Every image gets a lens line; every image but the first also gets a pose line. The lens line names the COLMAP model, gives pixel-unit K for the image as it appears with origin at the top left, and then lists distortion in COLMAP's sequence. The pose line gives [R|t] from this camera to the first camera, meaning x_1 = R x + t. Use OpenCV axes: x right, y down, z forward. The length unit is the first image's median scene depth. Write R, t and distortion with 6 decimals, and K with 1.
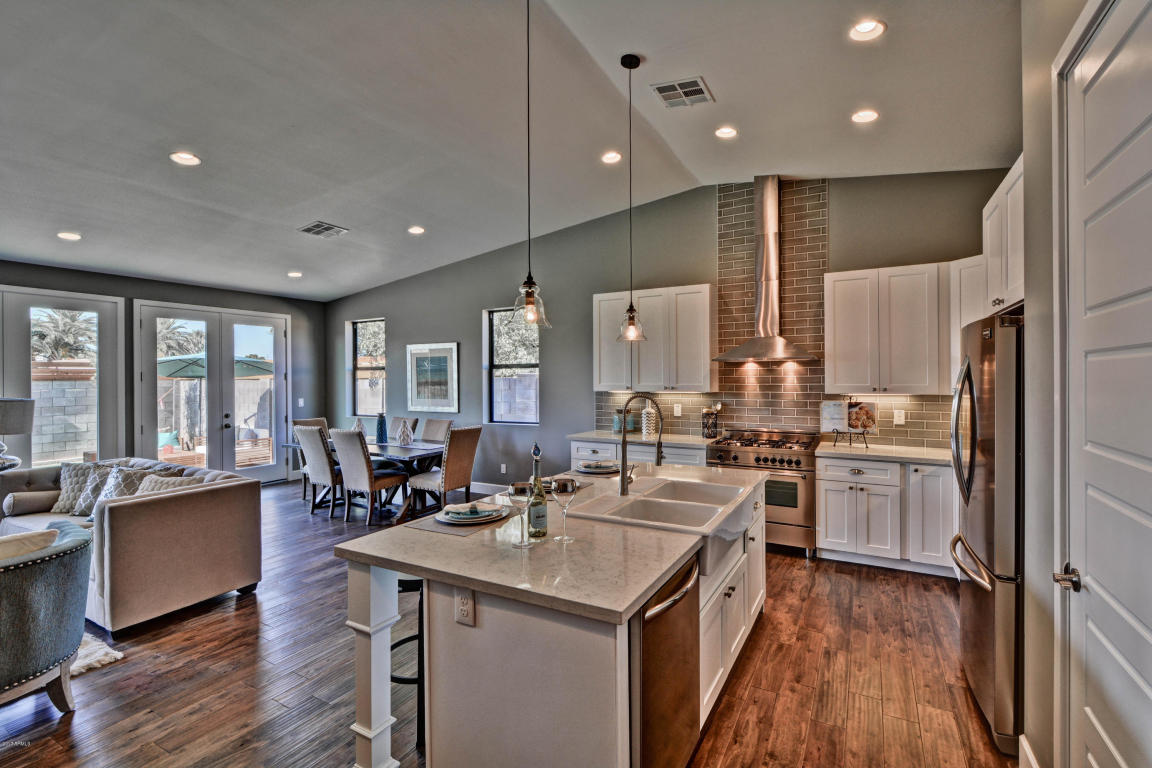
lens RADIAL K [[534.9, 0, 608.9], [0, 534.9, 374.8], [0, 0, 1]] dist [0.007341, -0.004009]
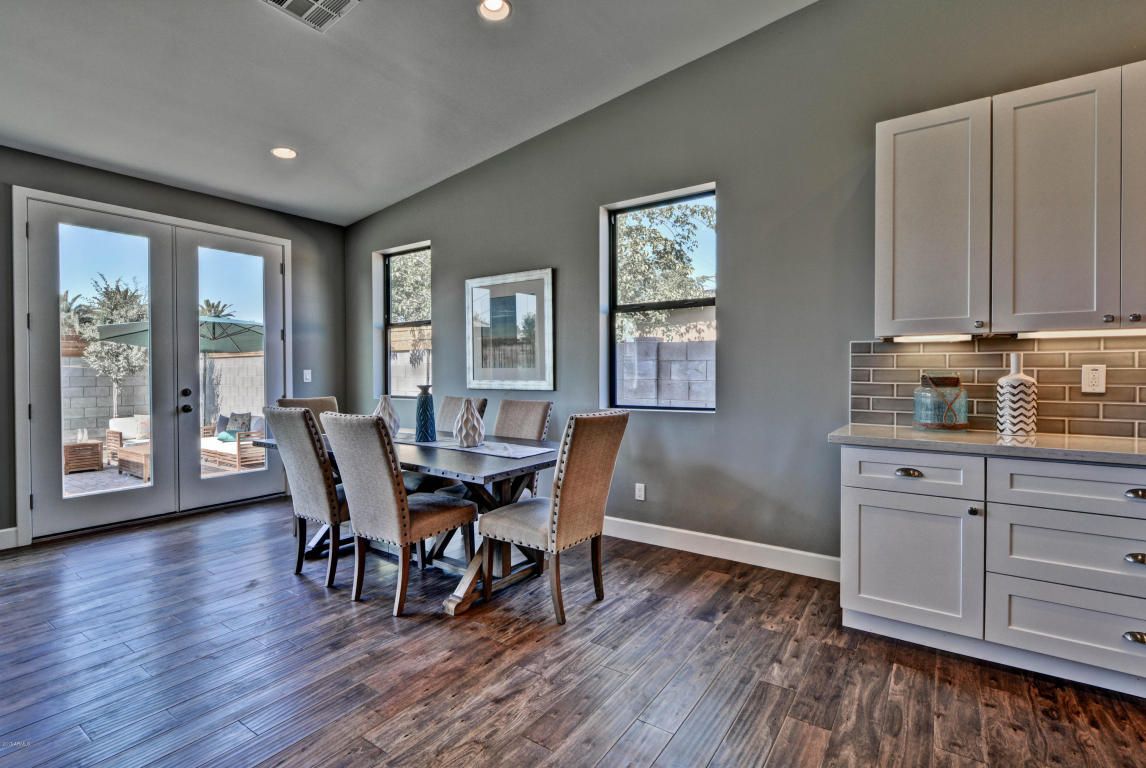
lens RADIAL K [[520.0, 0, 595.4], [0, 520.0, 379.0], [0, 0, 1]] dist [0.000068, -0.003789]
pose [[0.996054, 0.005834, -0.088559, -0.225124], [-0.004738, 0.999910, 0.012575, 0.061849], [0.088624, -0.012106, 0.995992, 0.535424]]
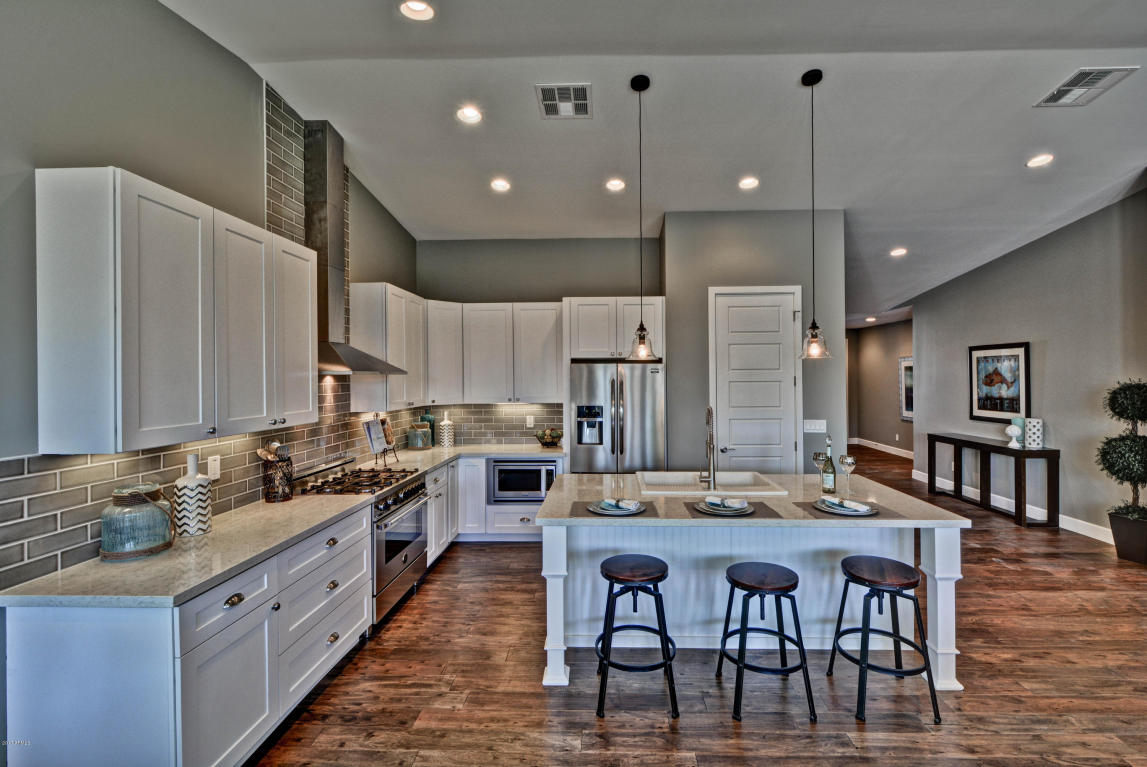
lens RADIAL K [[520.5, 0, 598.4], [0, 520.5, 375.2], [0, 0, 1]] dist [0.000068, -0.003789]
pose [[-0.457813, 0.010901, 0.888982, -0.458933], [0.005109, 0.999941, -0.009630, -0.013853], [-0.889034, 0.000133, -0.457841, 0.876881]]
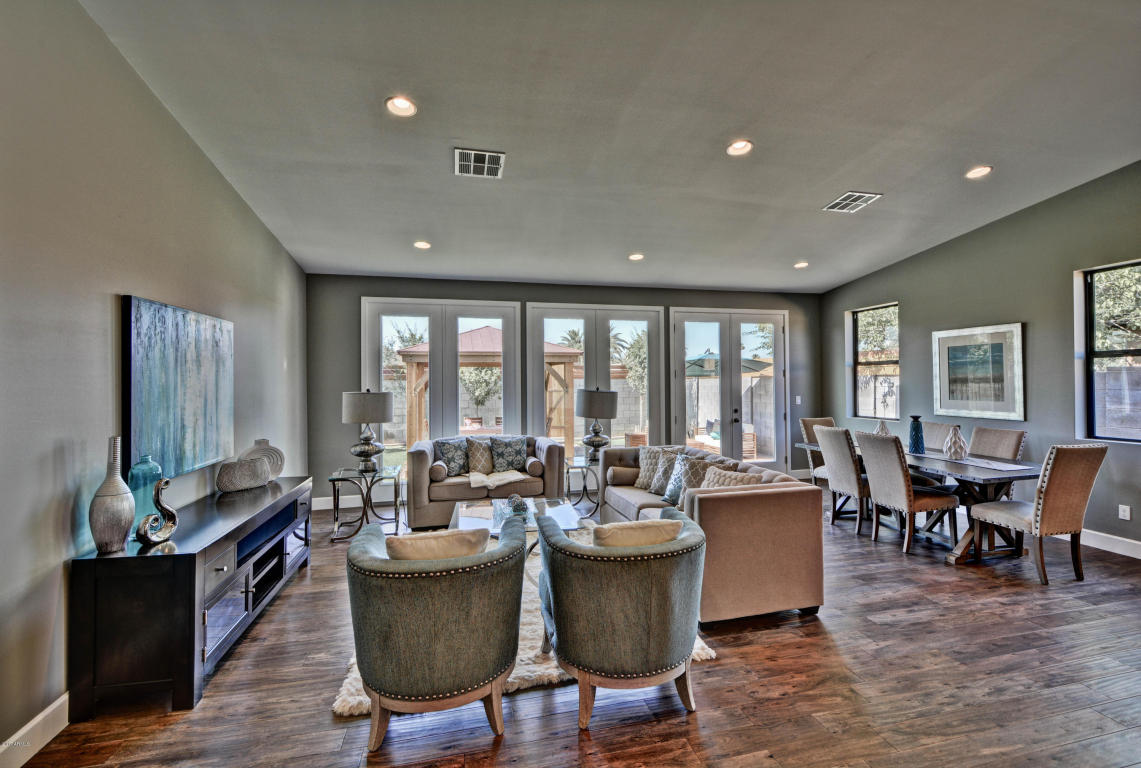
lens RADIAL K [[517.8, 0, 569.6], [0, 517.8, 376.6], [0, 0, 1]] dist [0.000068, -0.003789]
pose [[0.663756, -0.004465, -0.747936, -0.201902], [0.006732, 0.999977, 0.000005, 0.008832], [0.747919, -0.005038, 0.663771, 0.096967]]
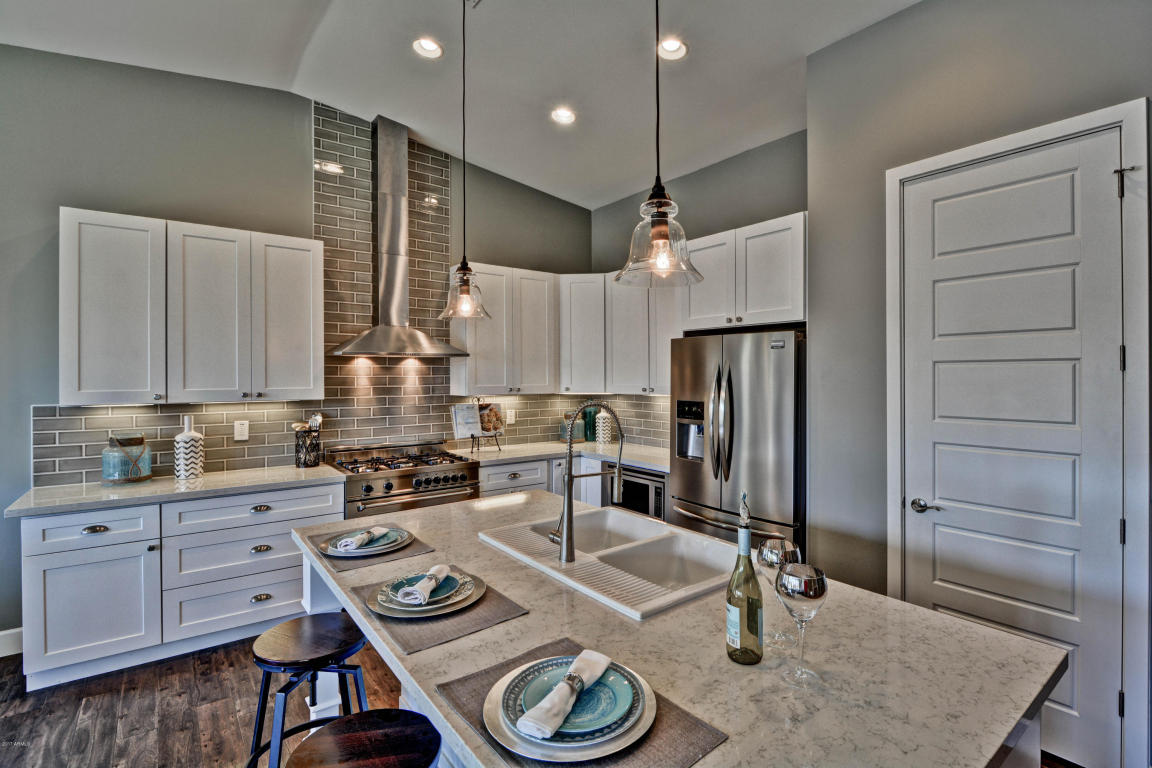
lens RADIAL K [[546.7, 0, 582.3], [0, 546.7, 377.3], [0, 0, 1]] dist [-0.010770, -0.001686]
pose [[0.401151, 0.000341, 0.916012, -0.285147], [-0.004412, 0.999989, 0.001560, 0.001577], [-0.916001, -0.004667, 0.401148, 0.369342]]
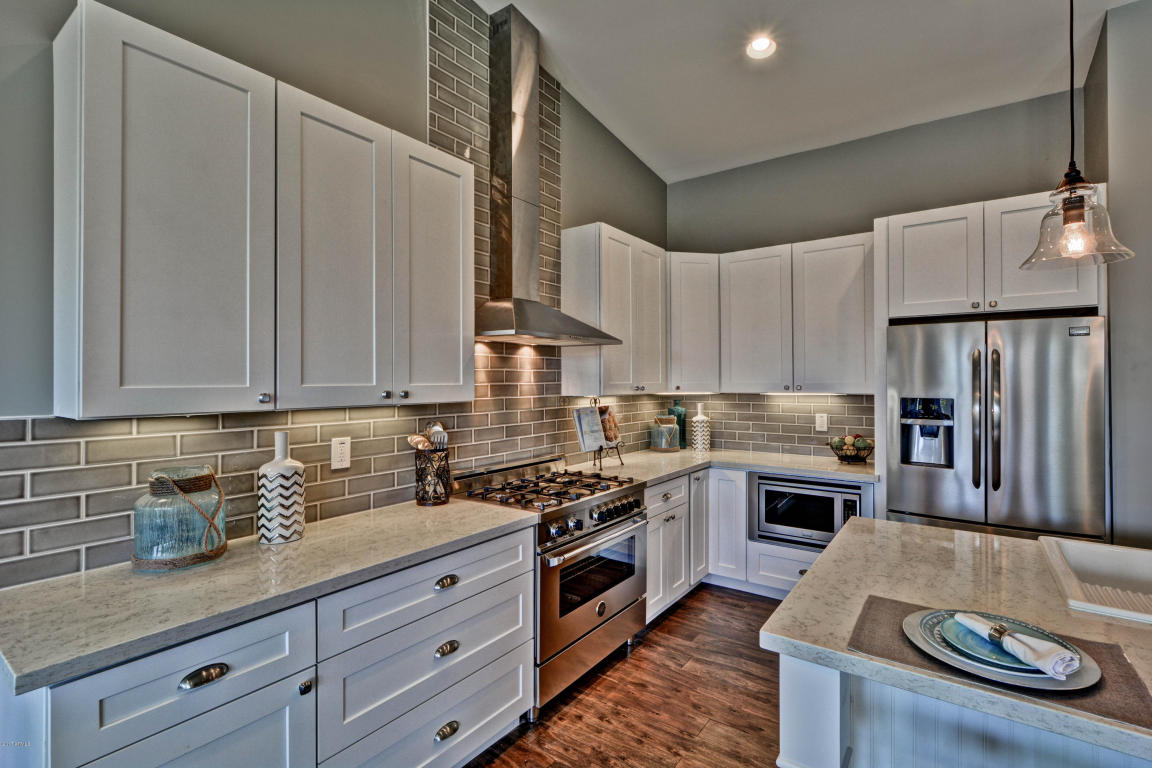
lens RADIAL K [[534.9, 0, 586.5], [0, 534.9, 378.0], [0, 0, 1]] dist [0.007341, -0.004009]
pose [[0.119085, 0.009218, 0.992841, -0.229184], [-0.003762, 0.999954, -0.008832, 0.014482], [-0.992877, -0.002683, 0.119114, 0.755166]]
